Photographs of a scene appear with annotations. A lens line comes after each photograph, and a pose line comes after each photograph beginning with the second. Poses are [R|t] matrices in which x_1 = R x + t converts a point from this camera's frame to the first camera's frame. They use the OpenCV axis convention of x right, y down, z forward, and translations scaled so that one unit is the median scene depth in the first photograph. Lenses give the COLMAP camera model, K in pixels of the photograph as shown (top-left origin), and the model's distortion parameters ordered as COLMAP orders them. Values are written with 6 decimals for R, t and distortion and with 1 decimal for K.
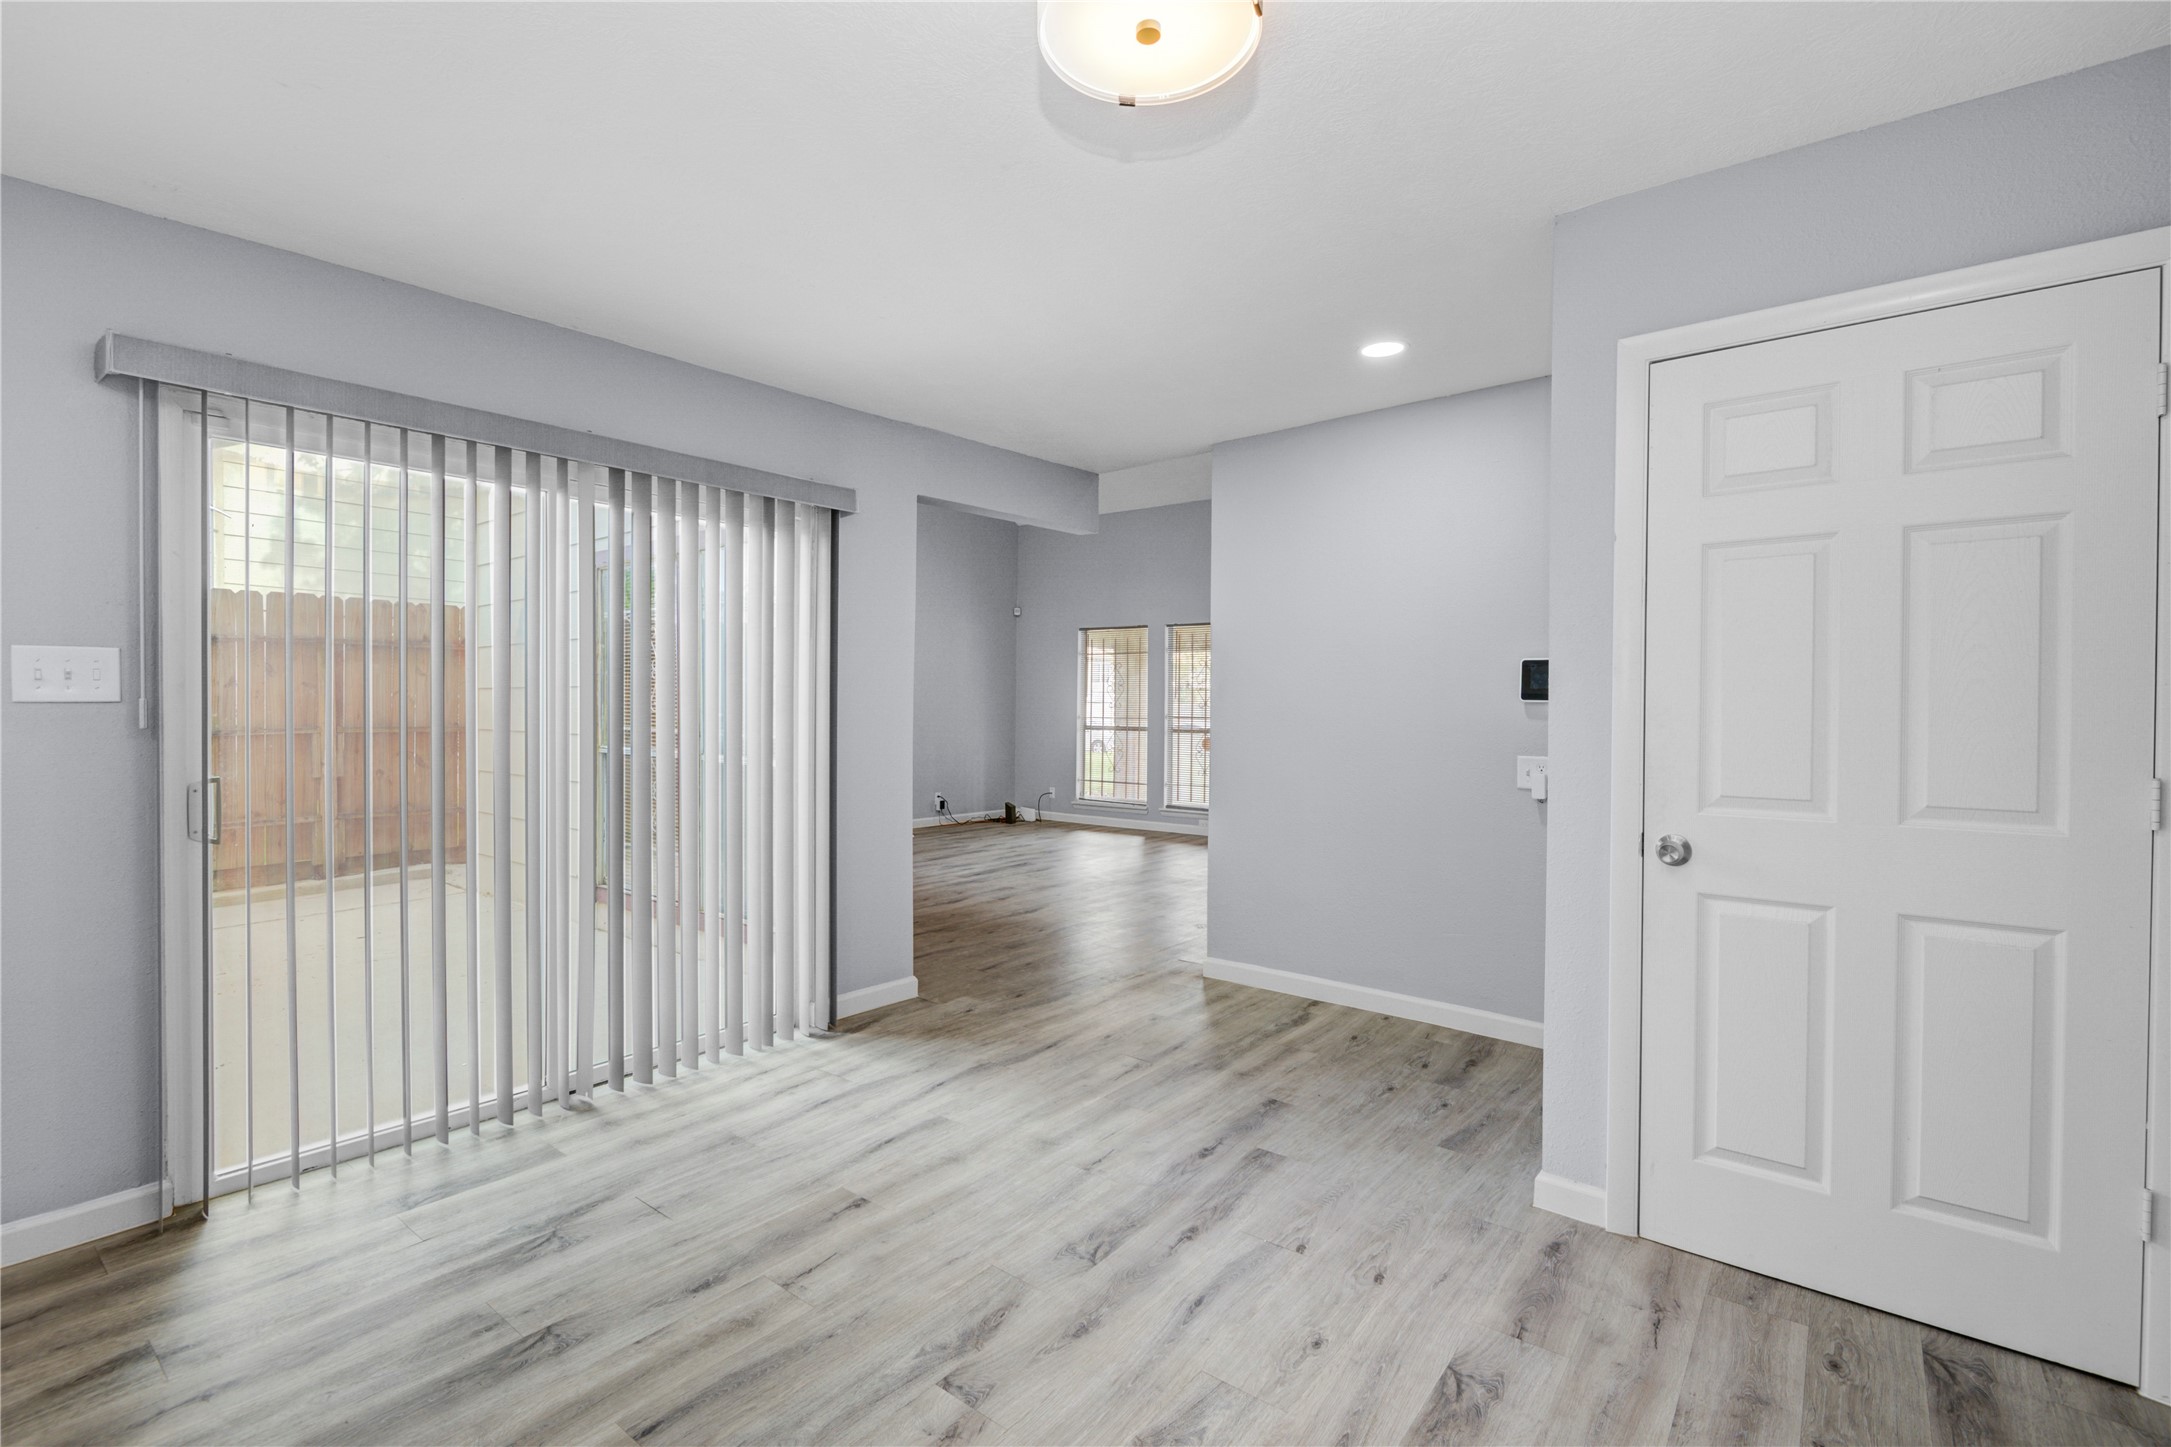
lens RADIAL K [[982.8, 0, 1108.1], [0, 982.8, 719.1], [0, 0, 1]] dist [0.001959, 0.000098]
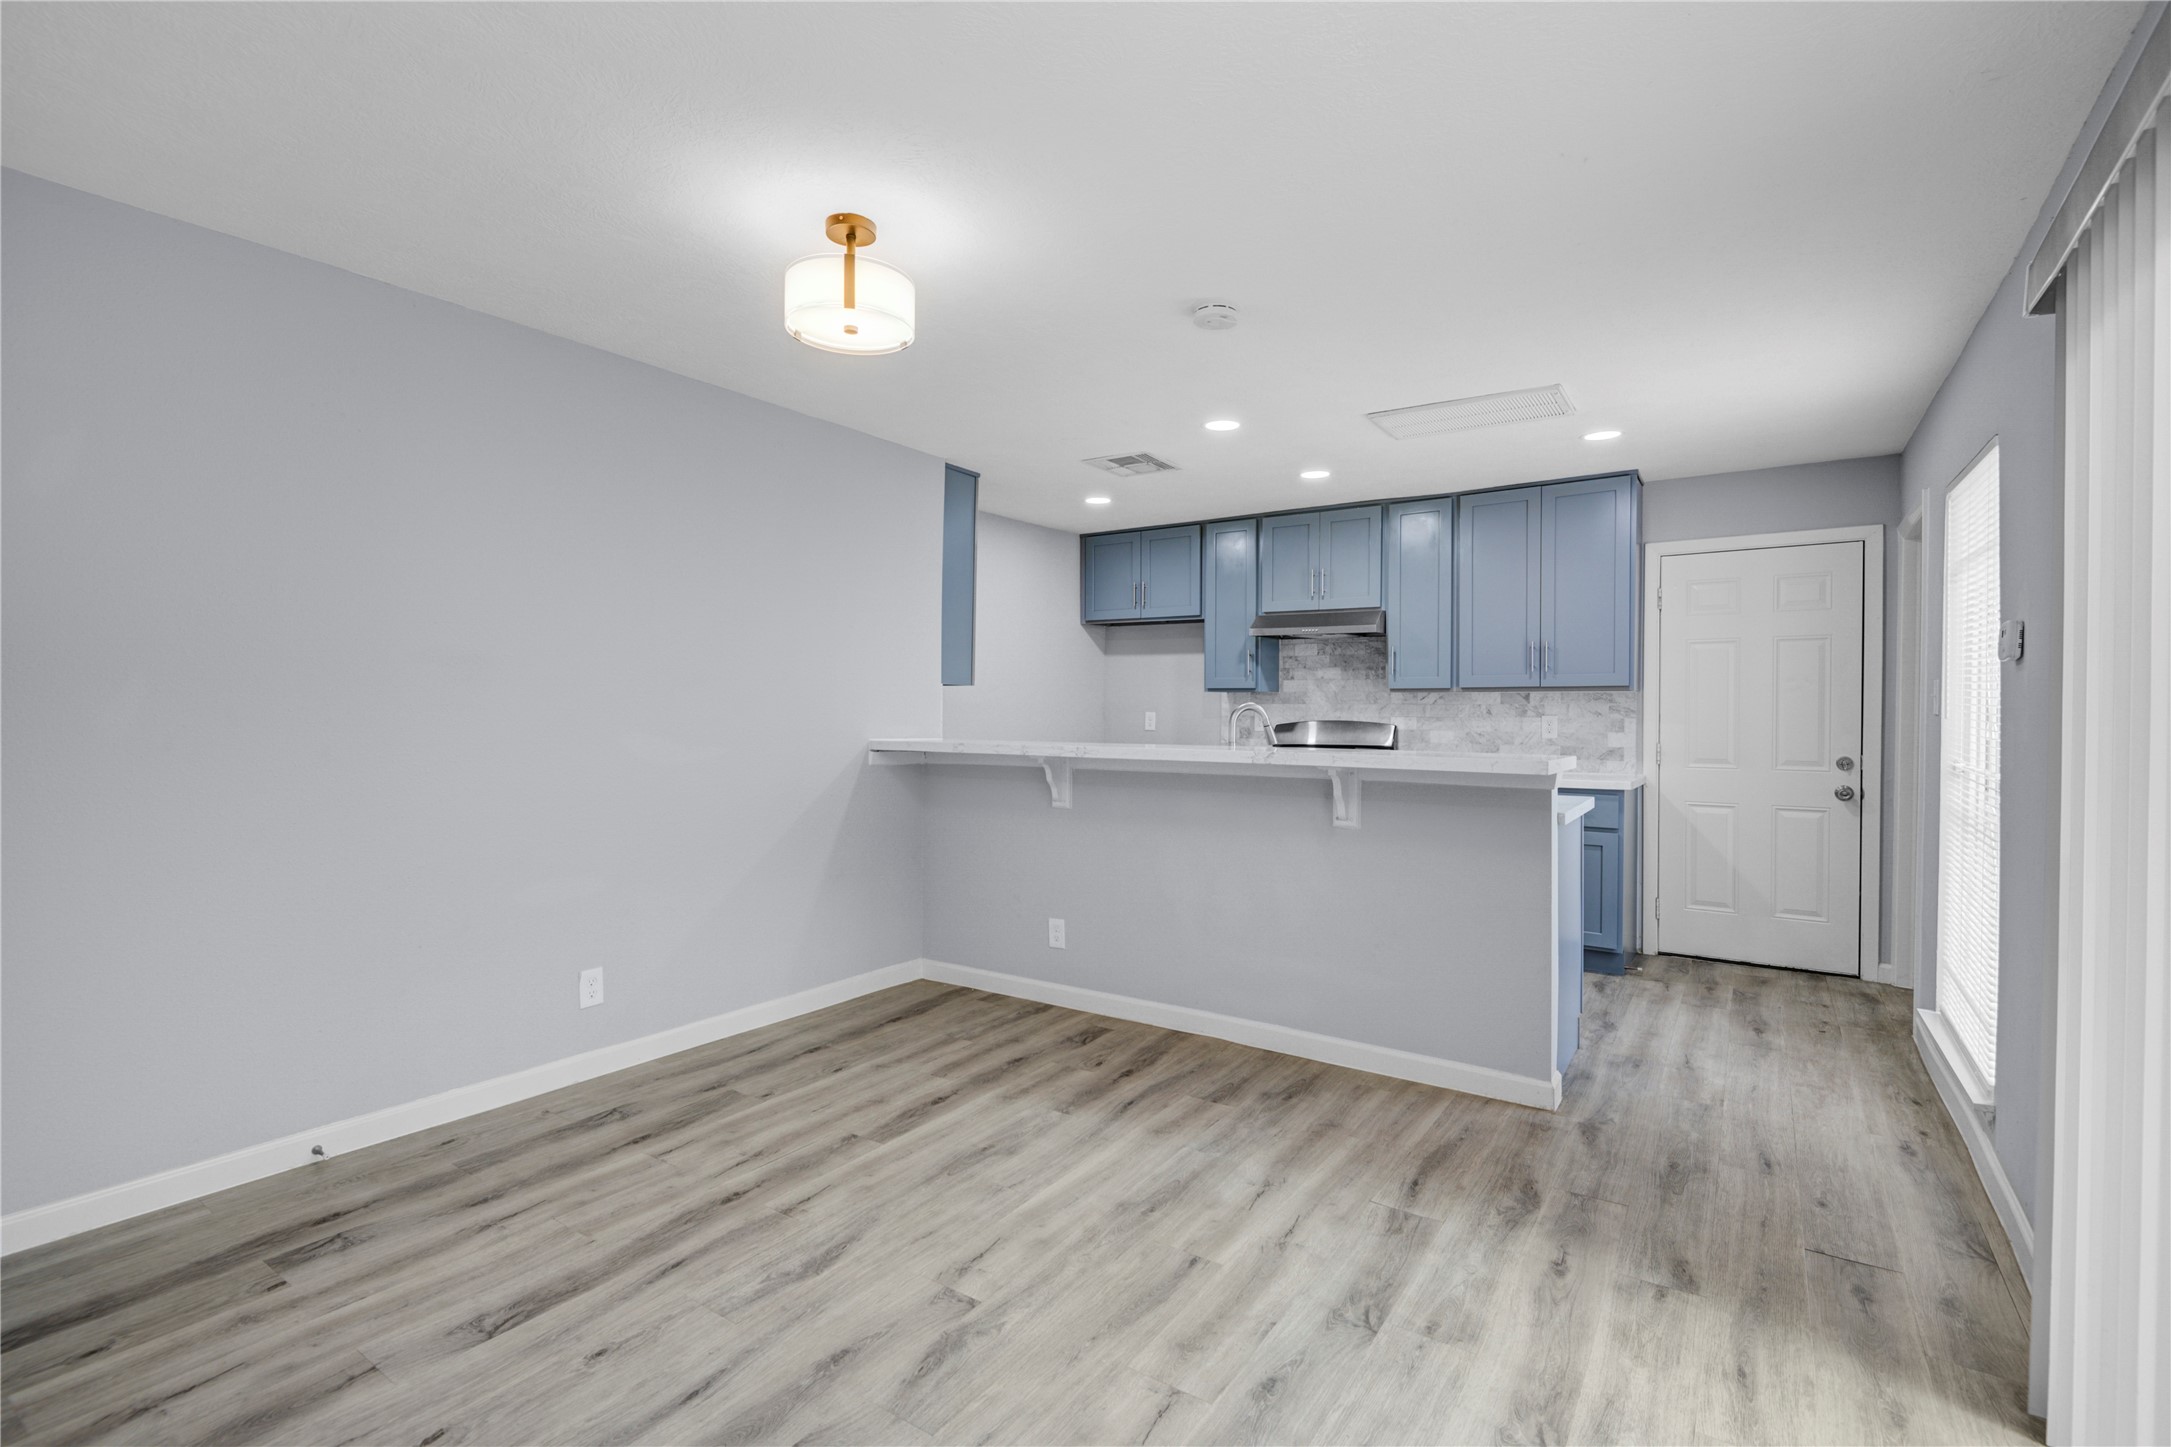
lens RADIAL K [[978.1, 0, 1085.5], [0, 978.1, 723.5], [0, 0, 1]] dist [0.007973, -0.007416]
pose [[-0.999071, -0.011816, -0.041453, -0.045180], [-0.012828, 0.999624, 0.024240, -0.004821], [0.041151, 0.024749, -0.998846, 0.398452]]
